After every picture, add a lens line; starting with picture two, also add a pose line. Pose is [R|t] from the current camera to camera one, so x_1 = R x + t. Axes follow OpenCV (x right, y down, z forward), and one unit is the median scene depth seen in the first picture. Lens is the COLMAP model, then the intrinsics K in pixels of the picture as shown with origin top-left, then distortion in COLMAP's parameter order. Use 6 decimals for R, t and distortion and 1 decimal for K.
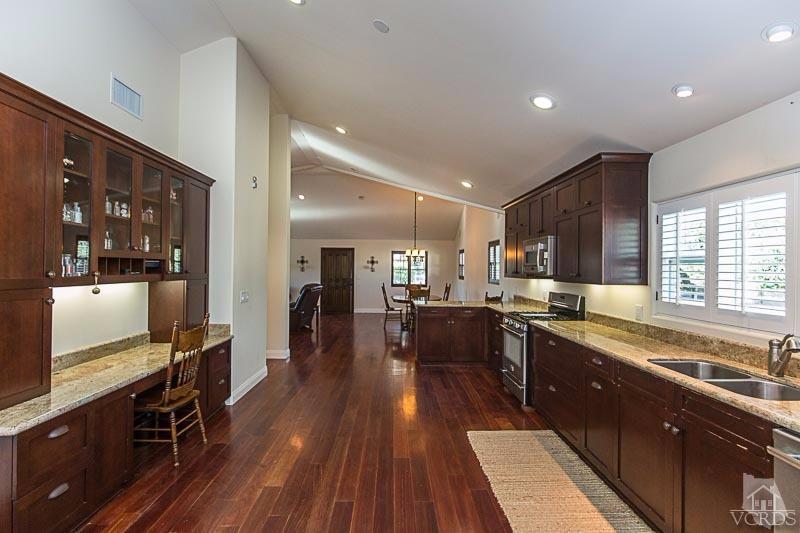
lens RADIAL K [[373.8, 0, 397.1], [0, 373.8, 264.4], [0, 0, 1]] dist [-0.009506, 0.000015]
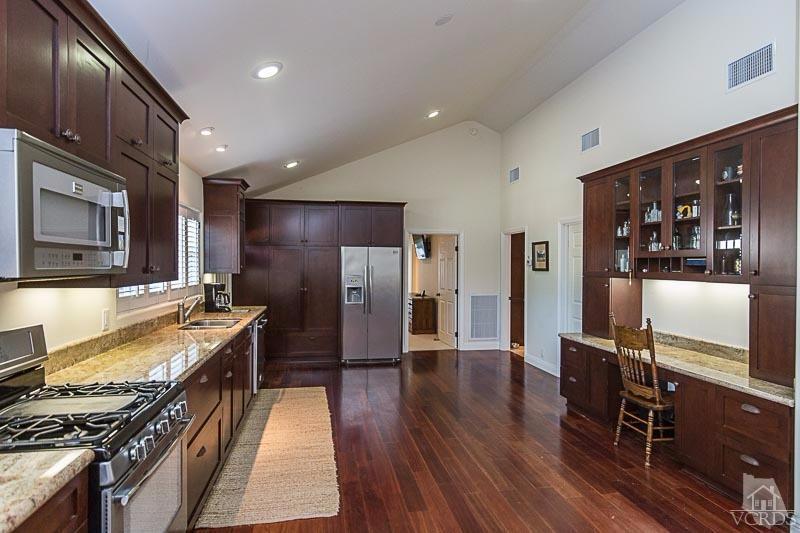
lens RADIAL K [[451.3, 0, 392.4], [0, 451.3, 269.5], [0, 0, 1]] dist [0.009461, 0.002478]
pose [[-0.987362, -0.012035, -0.158021, 0.227697], [-0.012330, 0.999924, 0.000888, 0.022712], [0.157998, 0.002825, -0.987435, 1.805705]]
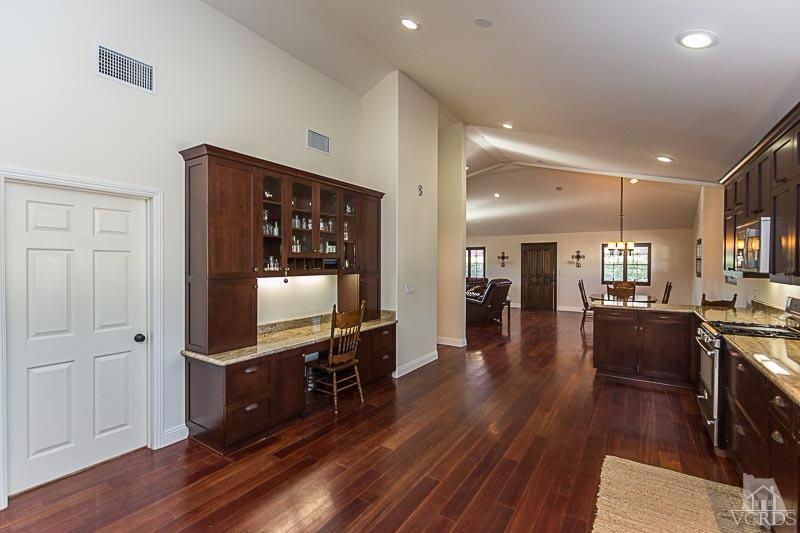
lens RADIAL K [[359.6, 0, 397.8], [0, 359.6, 263.8], [0, 0, 1]] dist [-0.004119, -0.000011]
pose [[0.823070, -0.004496, -0.567922, 0.263877], [0.010756, 0.999913, 0.007674, -0.001737], [0.567838, -0.012425, 0.823046, 0.057701]]
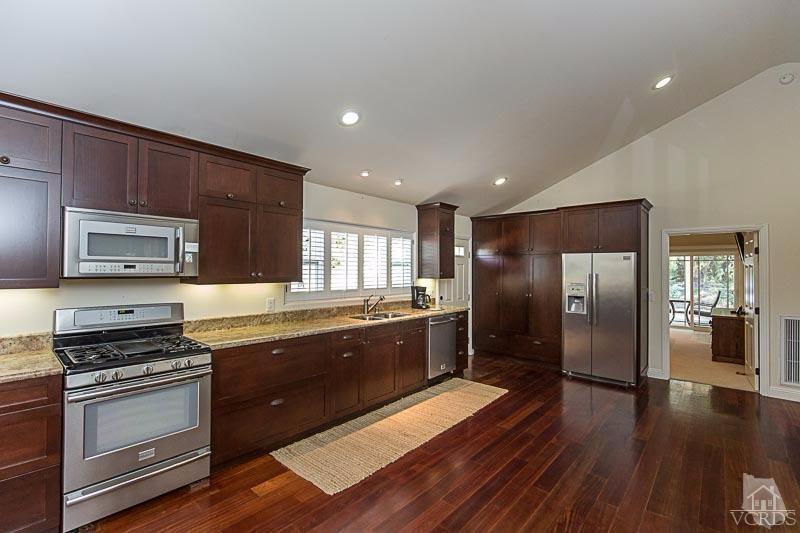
lens RADIAL K [[359.6, 0, 396.6], [0, 359.6, 269.4], [0, 0, 1]] dist [-0.004119, -0.000011]
pose [[-0.730319, -0.011535, 0.683009, -0.376228], [-0.019481, 0.999802, -0.003946, 0.013712], [-0.682828, -0.016187, -0.730400, 1.438878]]
